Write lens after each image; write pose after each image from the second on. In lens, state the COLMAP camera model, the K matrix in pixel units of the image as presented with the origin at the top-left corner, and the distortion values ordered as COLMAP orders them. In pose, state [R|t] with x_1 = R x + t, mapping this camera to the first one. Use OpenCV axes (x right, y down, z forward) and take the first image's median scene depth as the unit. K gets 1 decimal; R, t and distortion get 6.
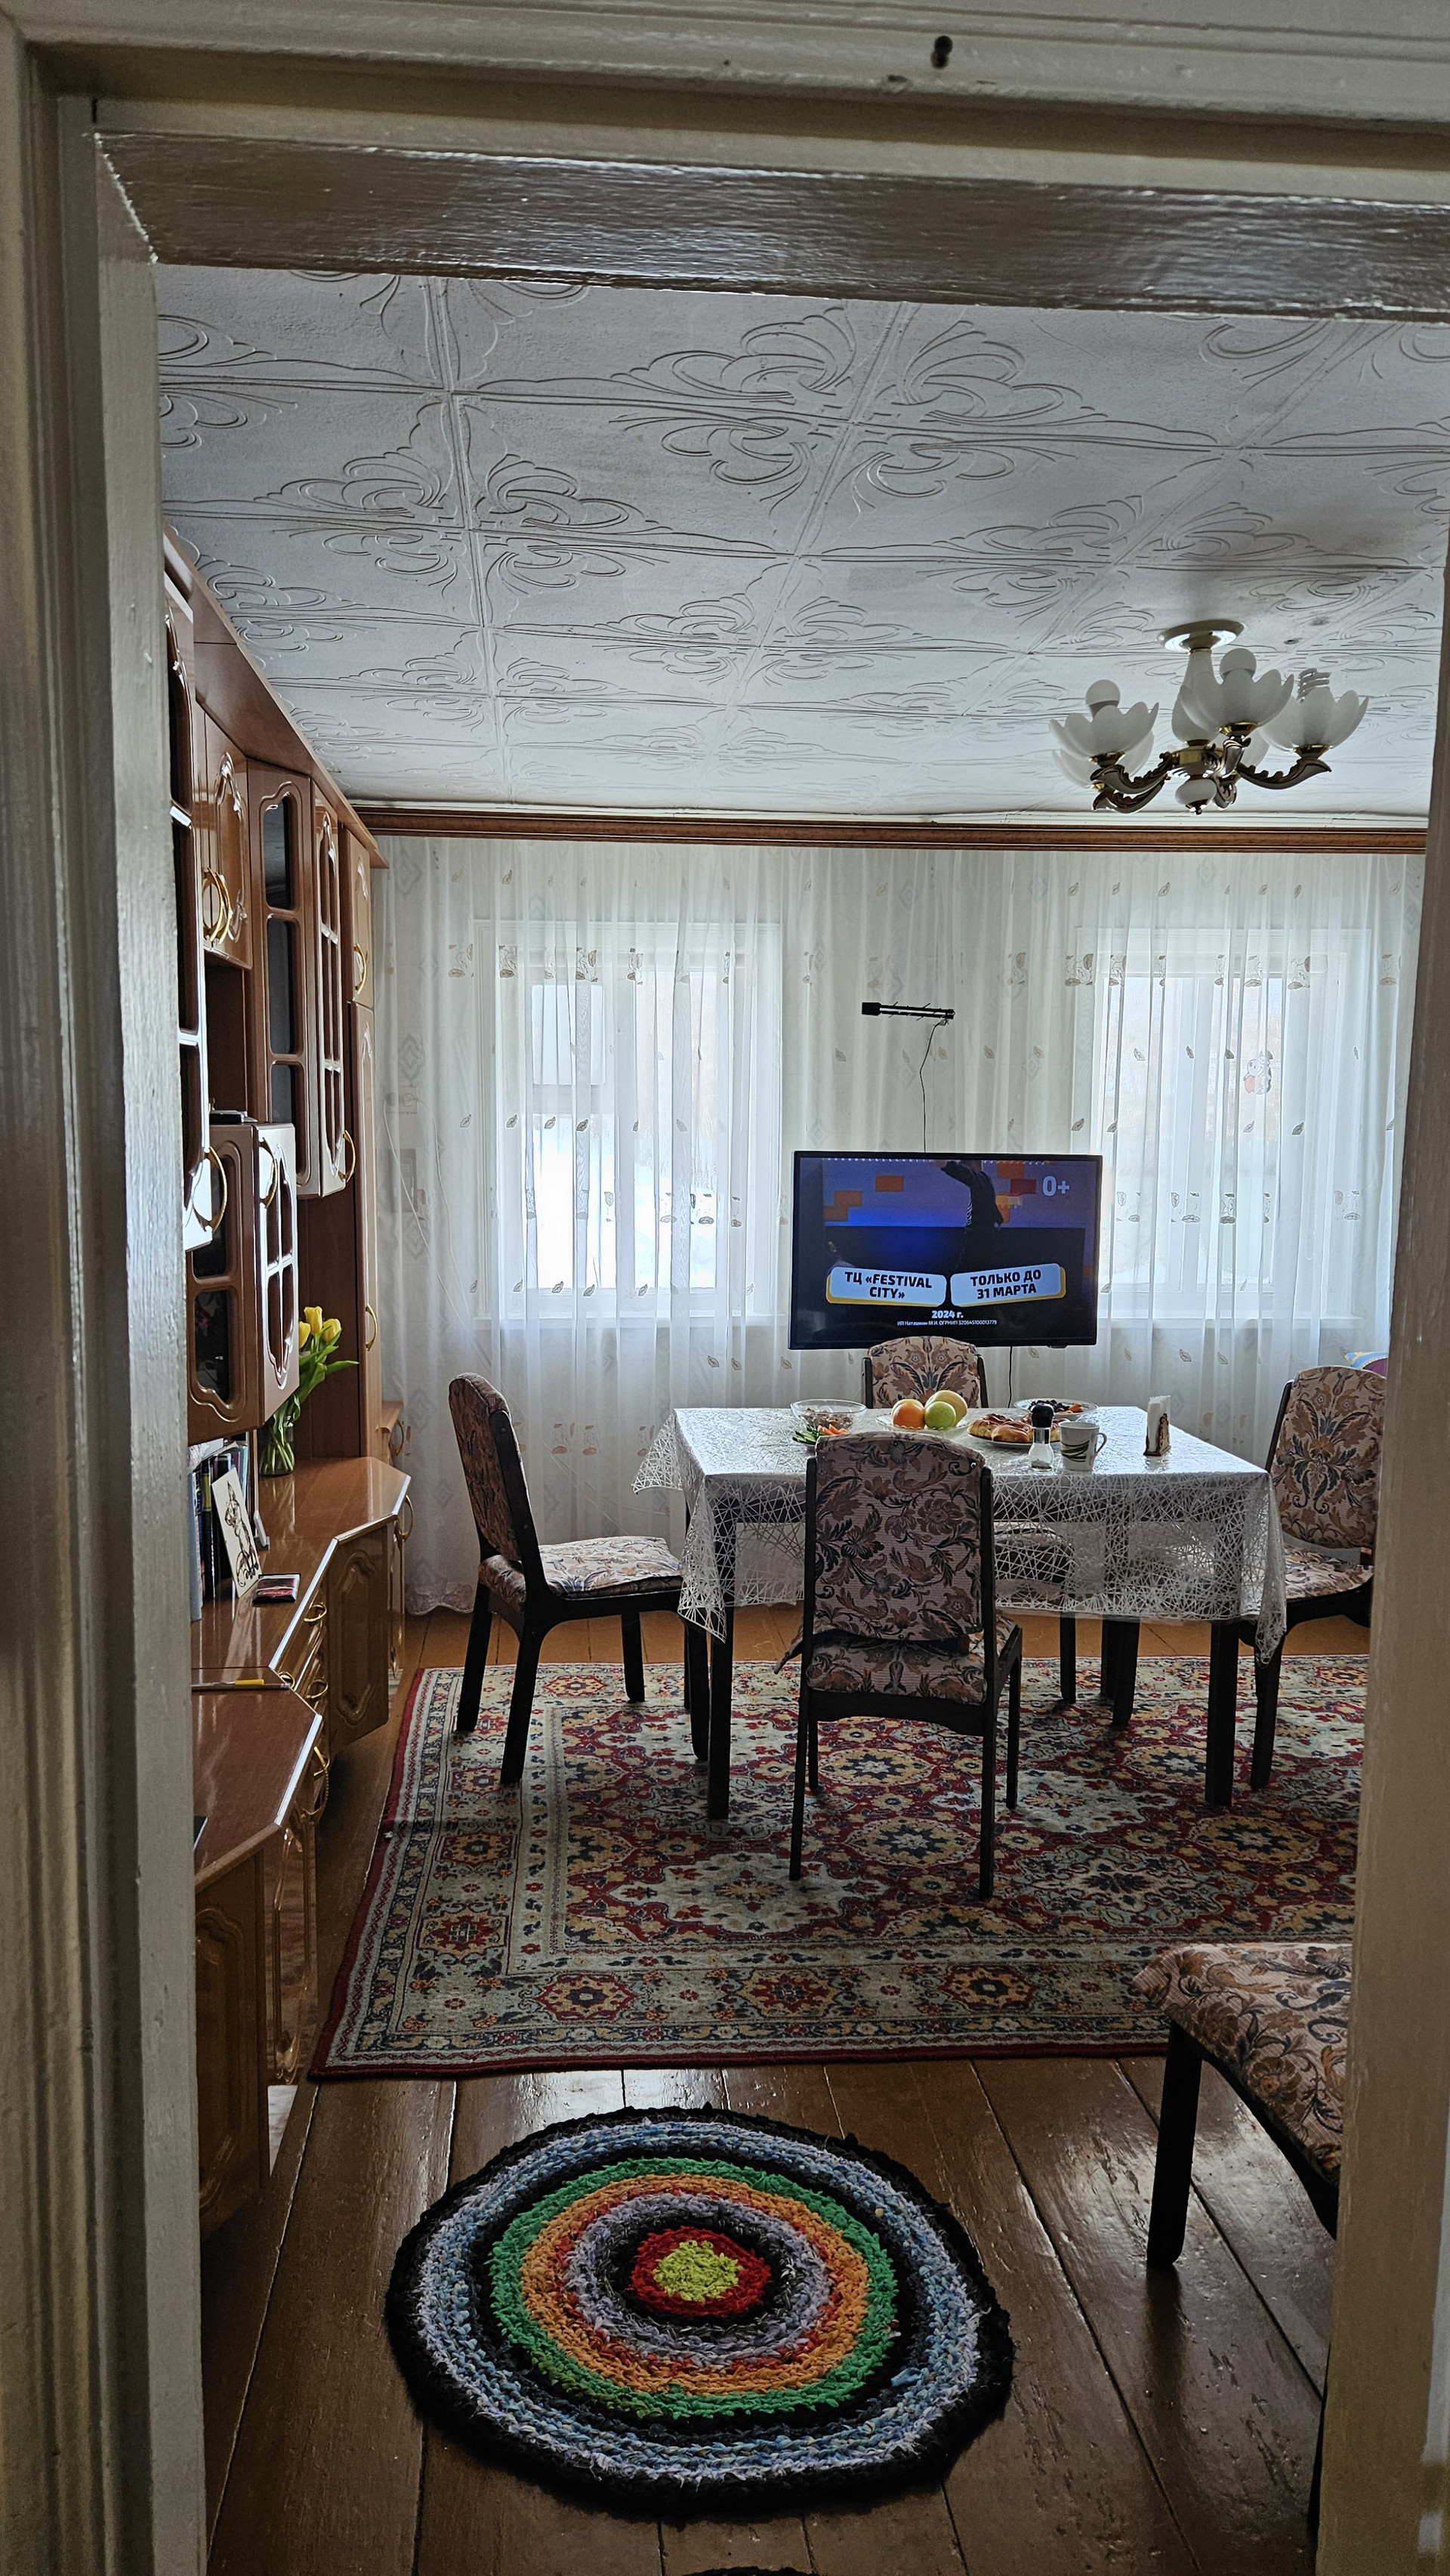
lens RADIAL K [[1804.3, 0, 723.8], [0, 1804.3, 1299.6], [0, 0, 1]] dist [0.071324, -0.003520]
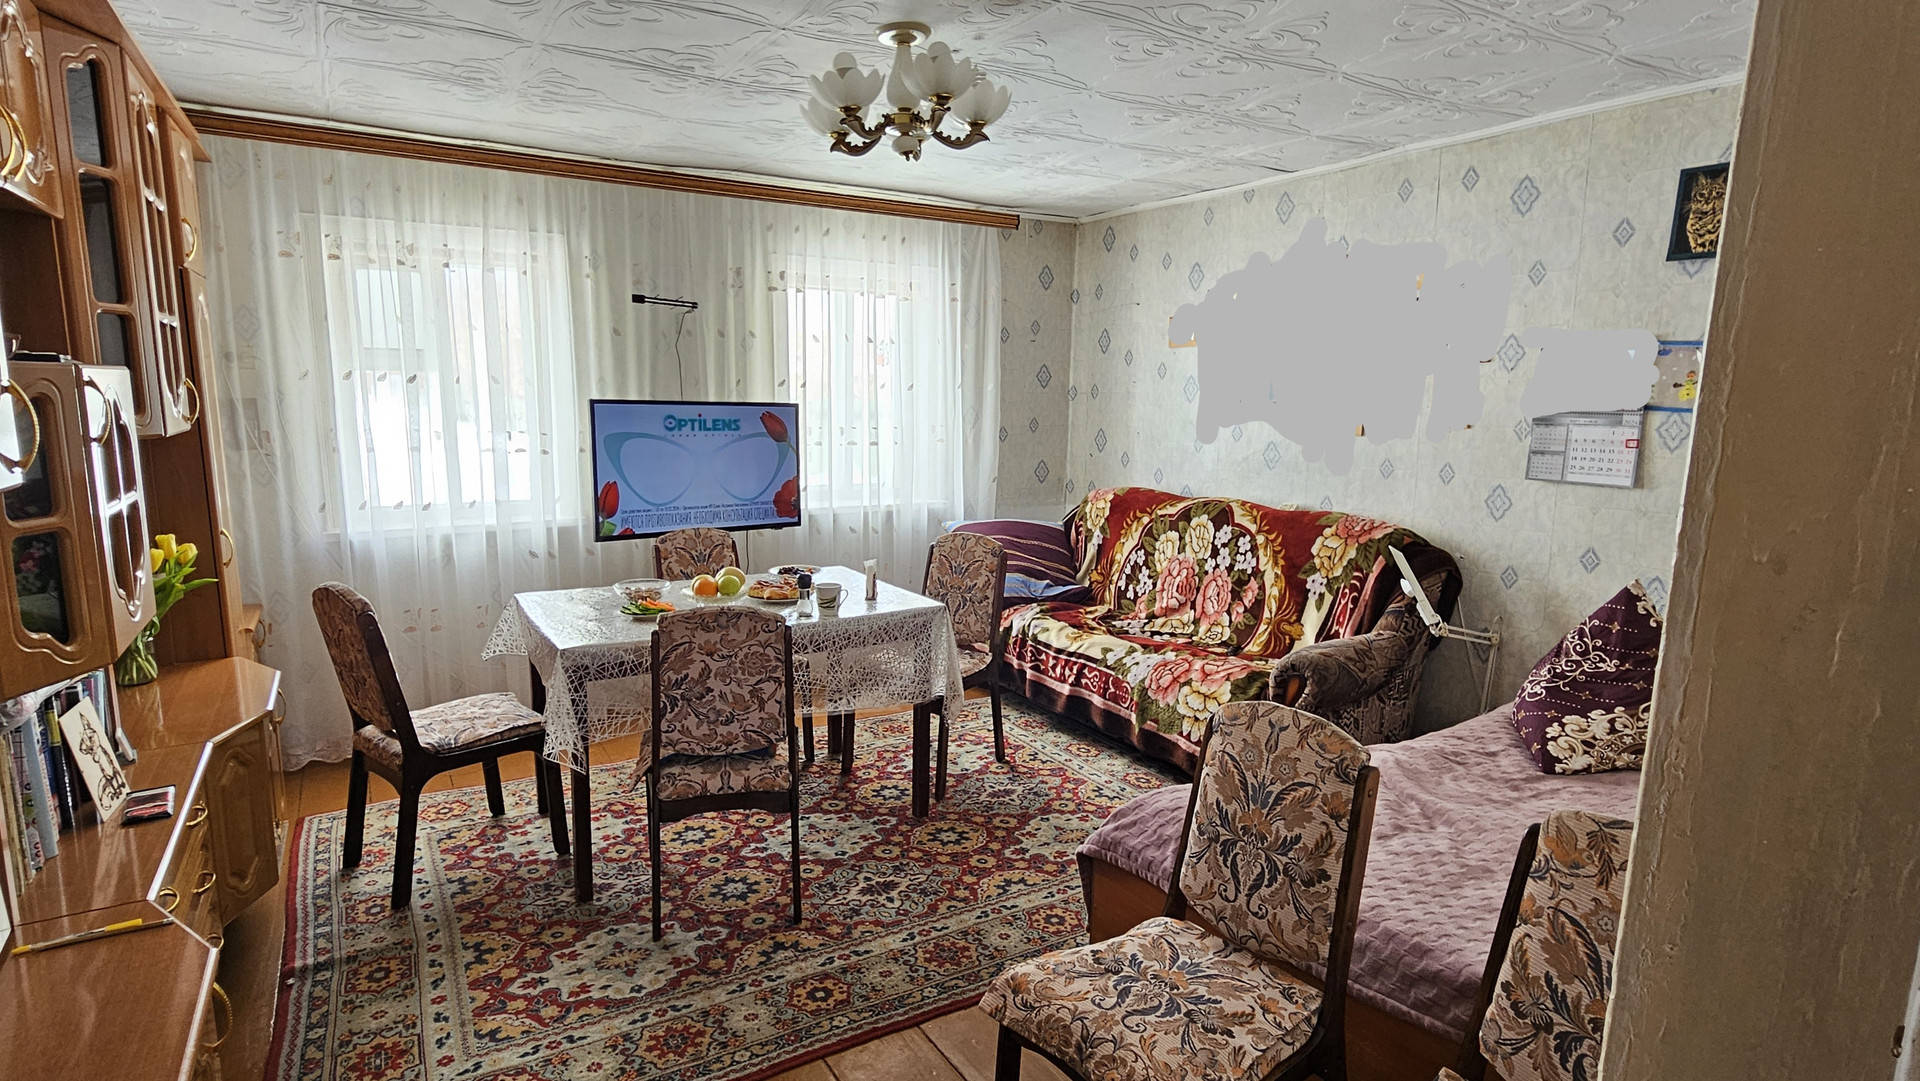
lens RADIAL K [[968.3, 0, 957.7], [0, 968.3, 543.9], [0, 0, 1]] dist [-0.001181, -0.000173]
pose [[0.893056, -0.064932, 0.445236, -0.056202], [0.040306, 0.997099, 0.064568, -0.009990], [-0.448137, -0.039717, 0.893082, 0.246764]]
